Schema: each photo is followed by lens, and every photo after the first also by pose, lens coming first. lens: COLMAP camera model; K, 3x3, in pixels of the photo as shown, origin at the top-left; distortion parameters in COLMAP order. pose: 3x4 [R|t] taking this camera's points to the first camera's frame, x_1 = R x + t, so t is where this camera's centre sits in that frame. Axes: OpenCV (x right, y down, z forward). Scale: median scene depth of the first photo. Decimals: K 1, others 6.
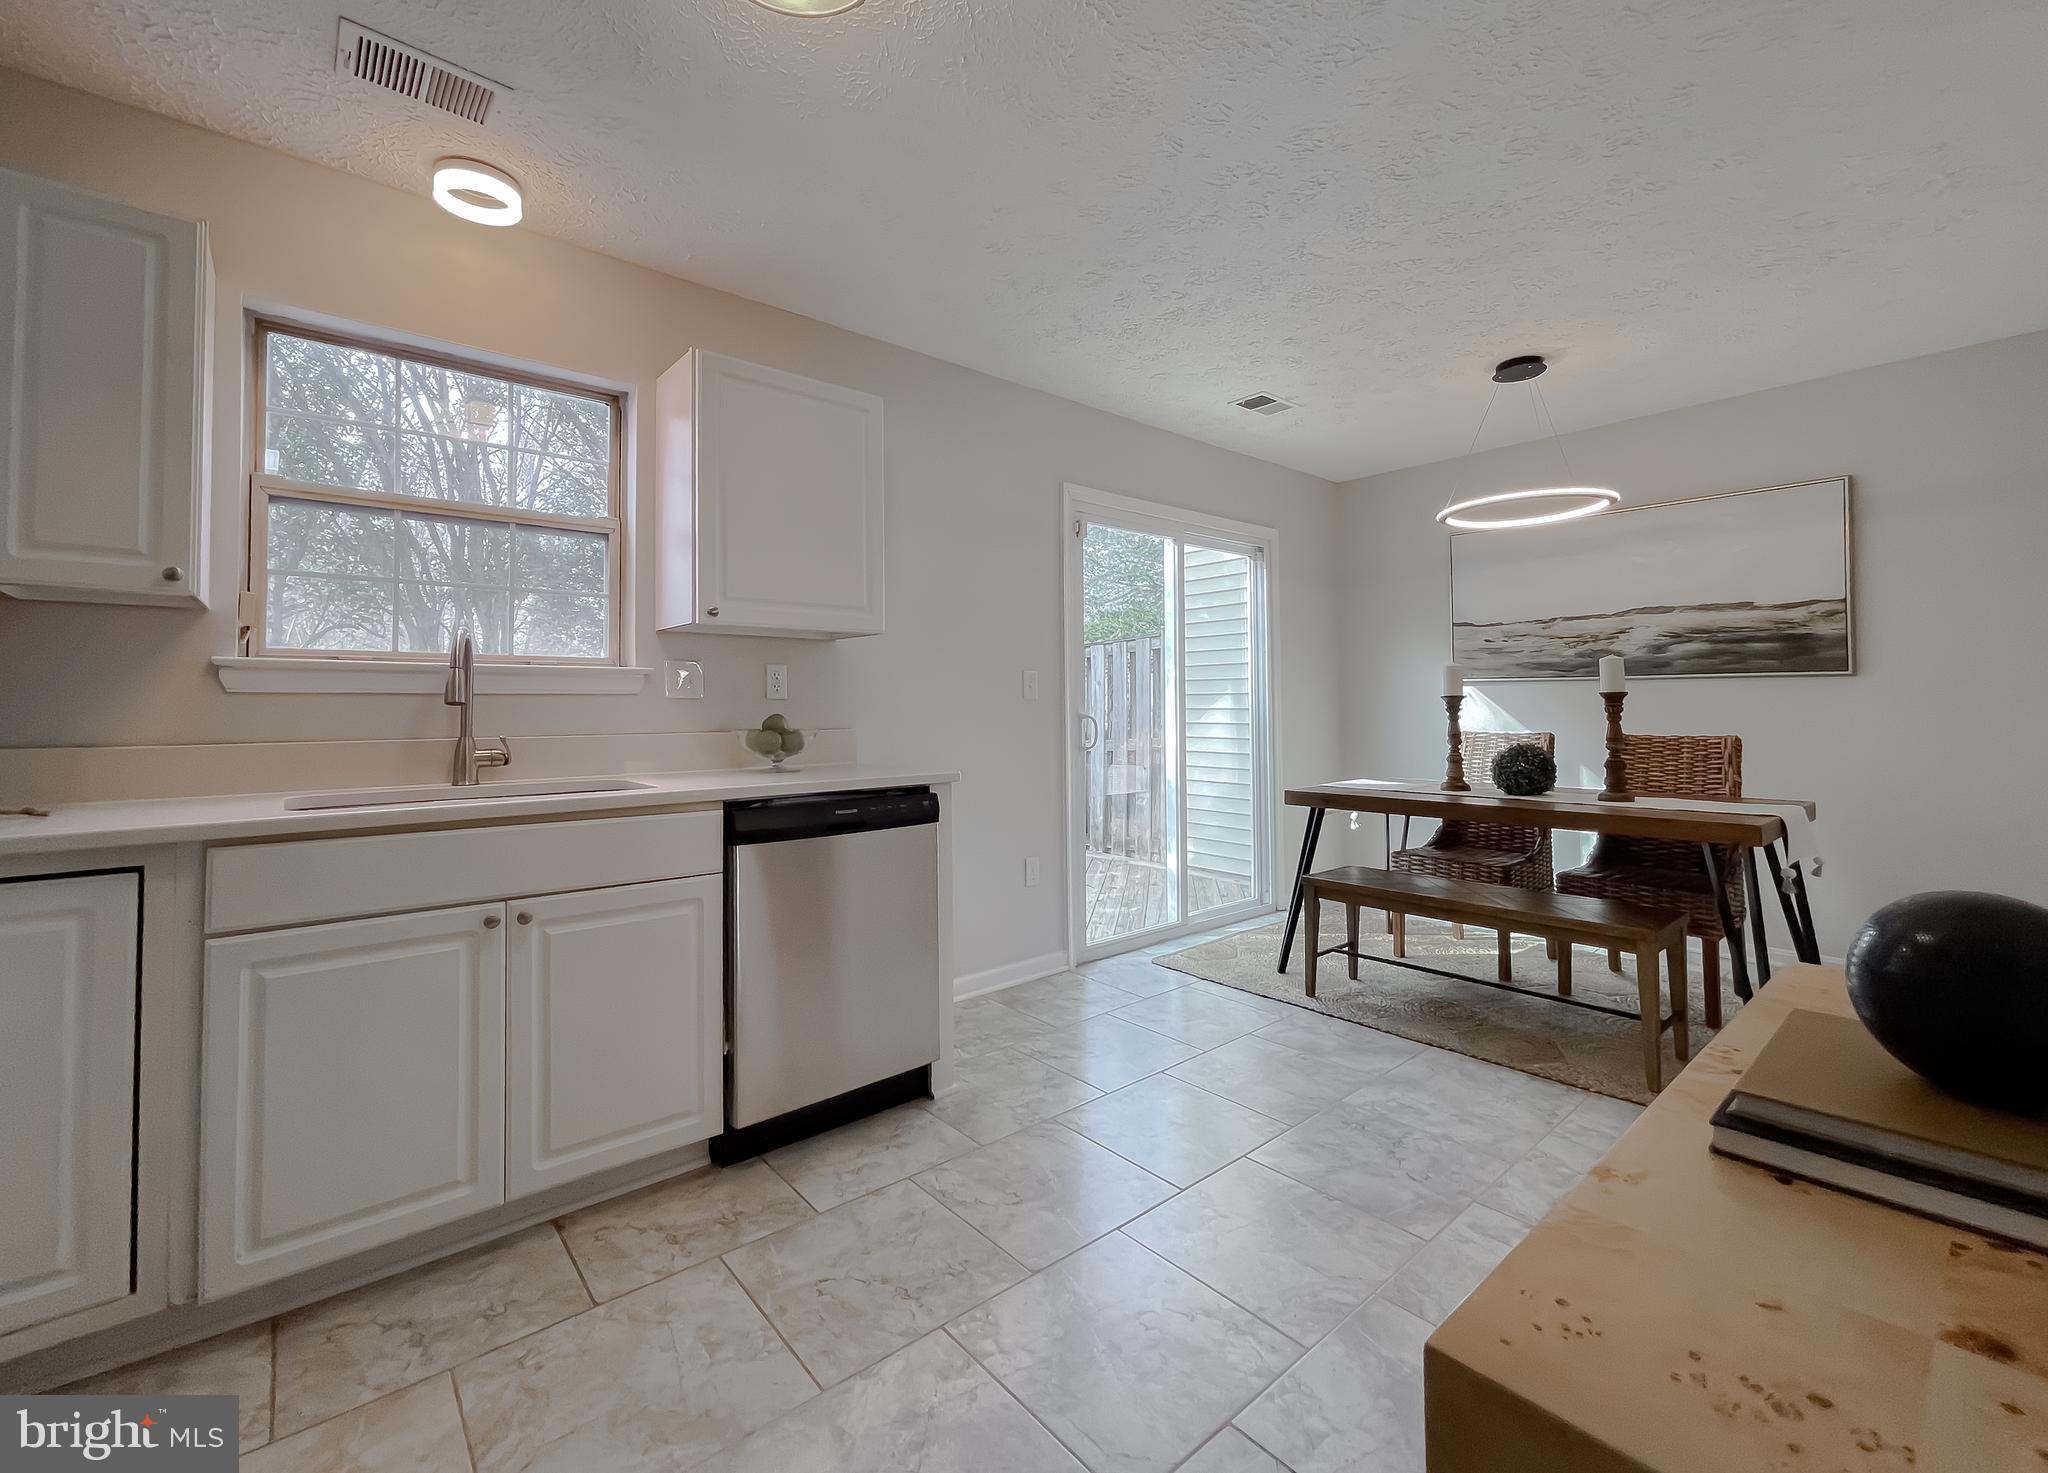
lens RADIAL K [[844.2, 0, 1012.8], [0, 844.2, 686.8], [0, 0, 1]] dist [-0.010027, 0.001896]
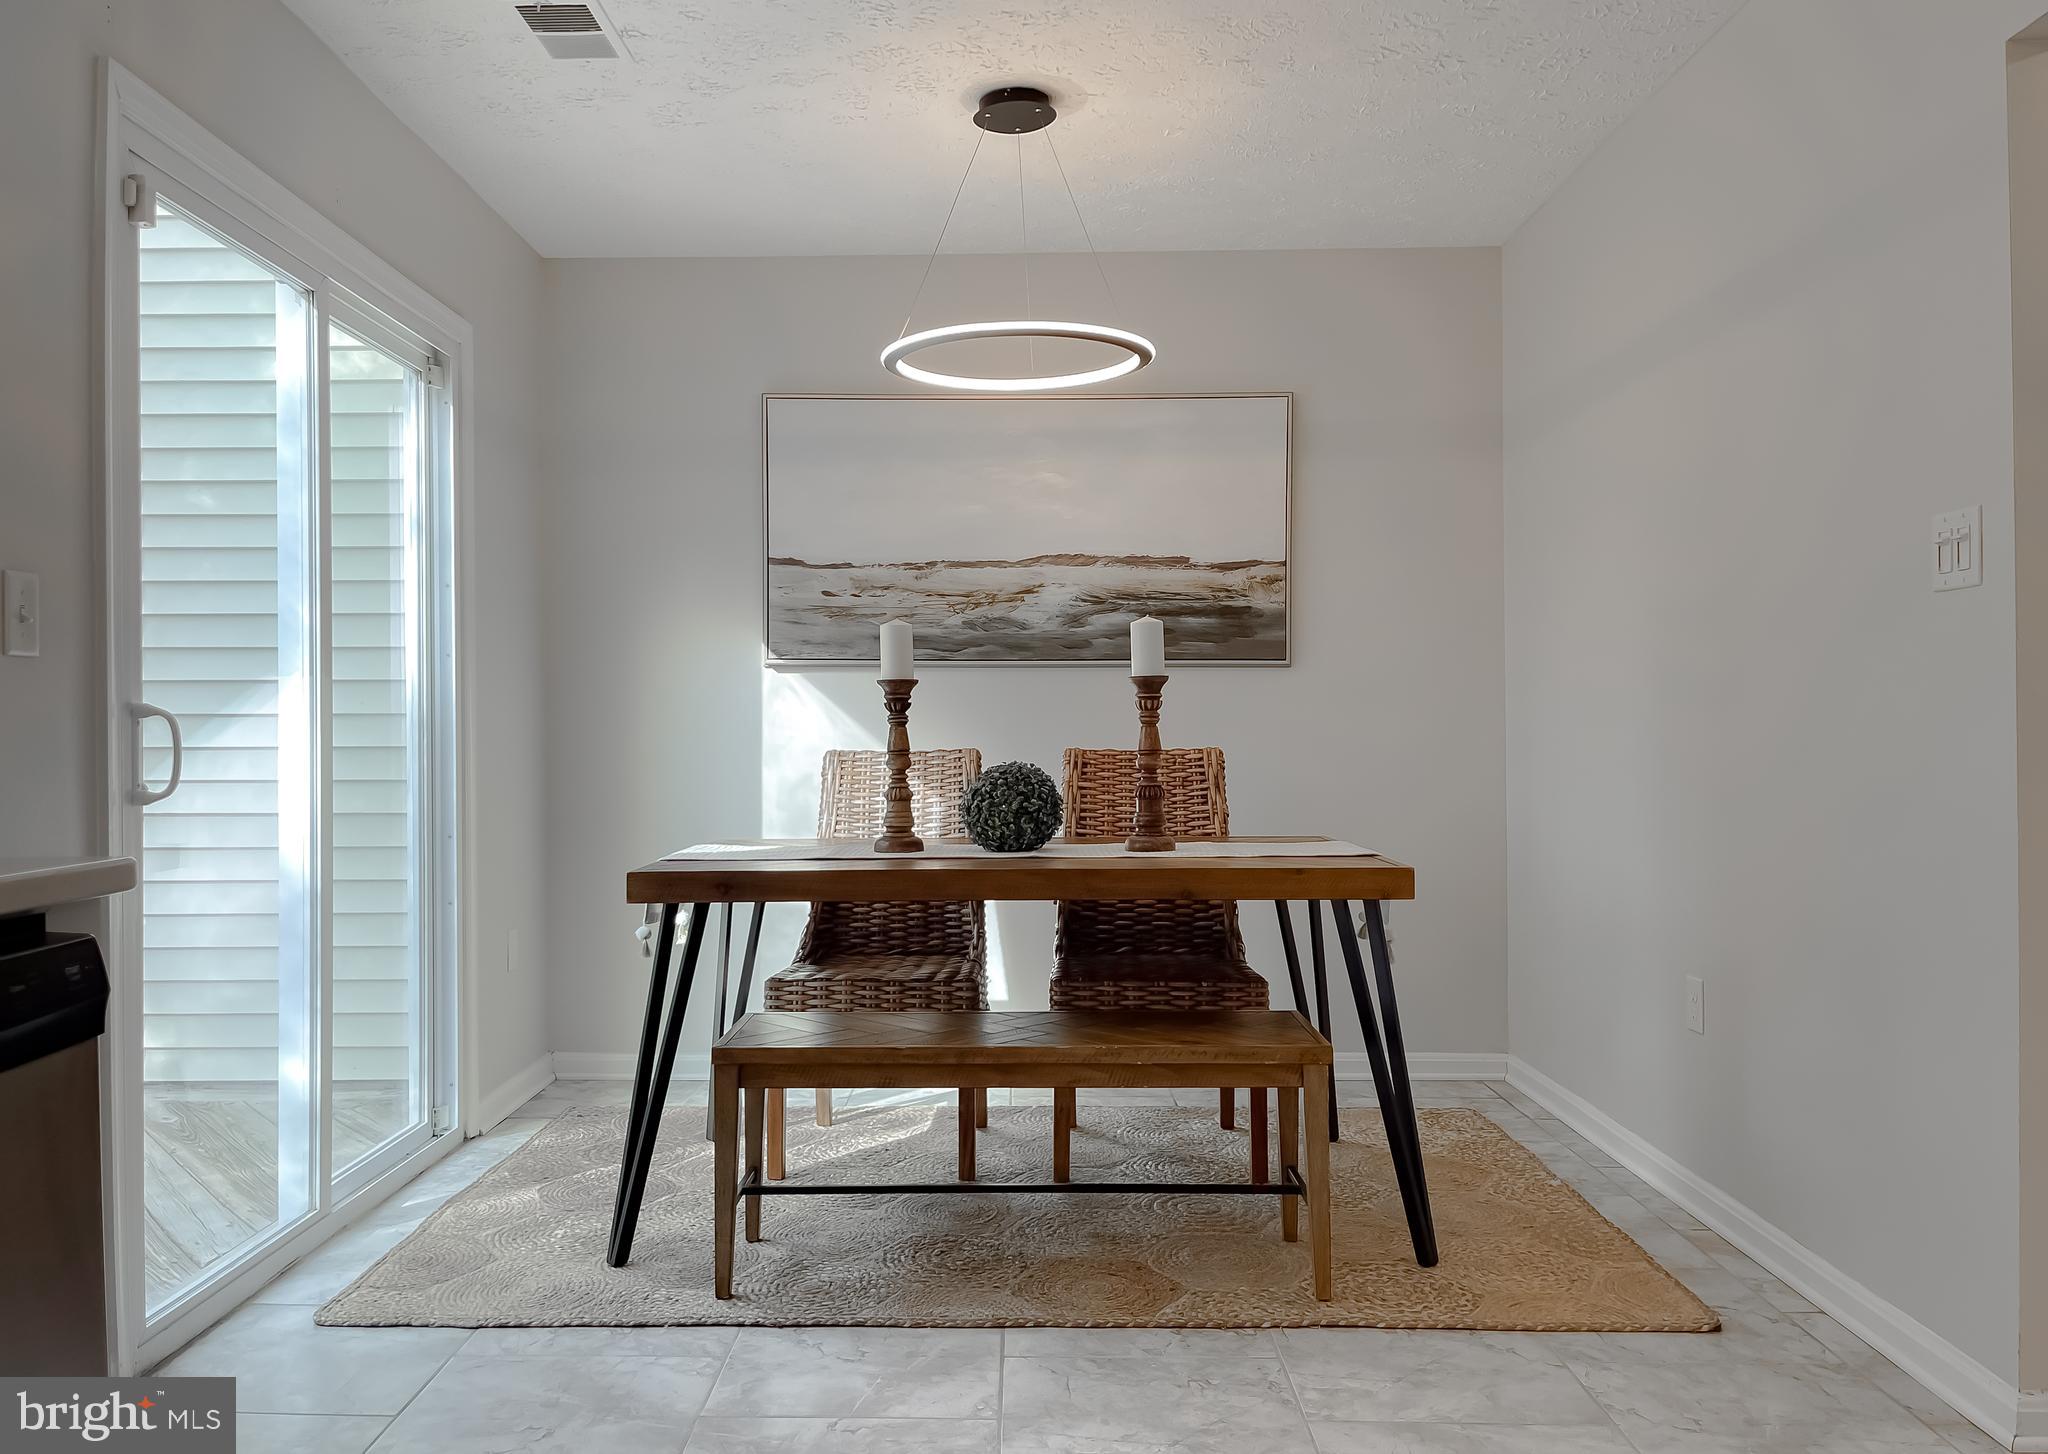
lens RADIAL K [[1549.8, 0, 975.9], [0, 1549.8, 729.1], [0, 0, 1]] dist [0.058932, -0.064026]
pose [[0.663749, 0.004009, 0.747945, -0.288343], [-0.017861, 0.999785, 0.010491, 0.045522], [-0.747742, -0.020323, 0.663678, 0.422260]]
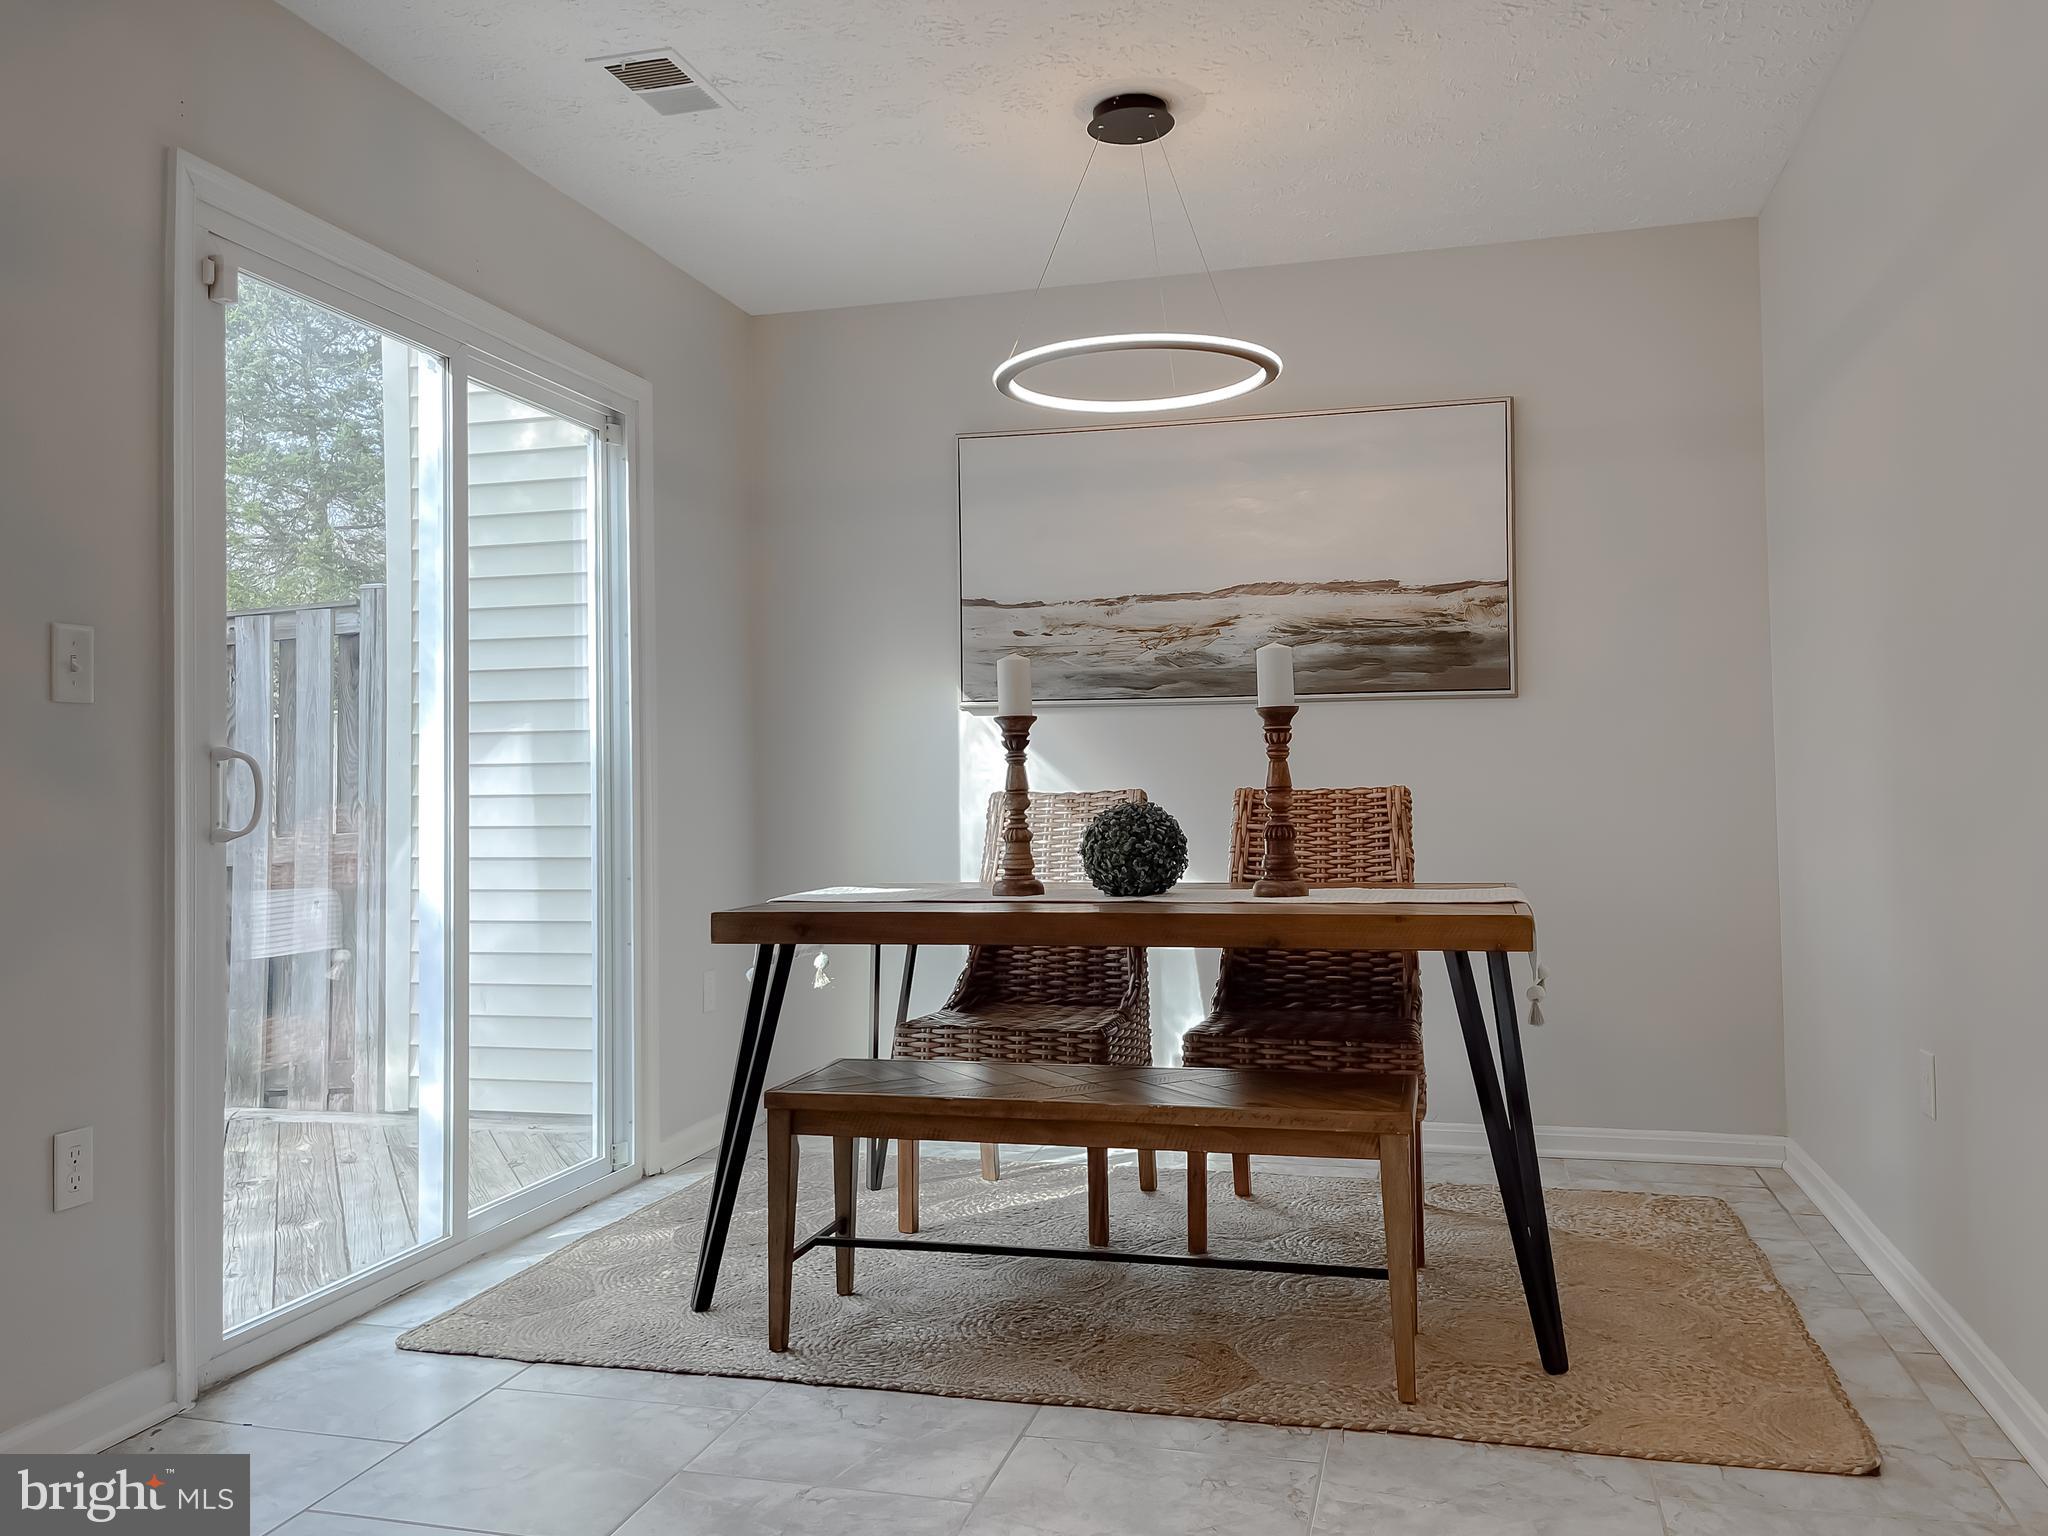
lens RADIAL K [[1576.6, 0, 1023.1], [0, 1576.6, 737.1], [0, 0, 1]] dist [0.059382, -0.071291]
pose [[0.817920, 0.013345, 0.575176, -0.060040], [-0.005446, 0.999866, -0.015454, 0.057093], [-0.575305, 0.009508, 0.817883, 0.274861]]
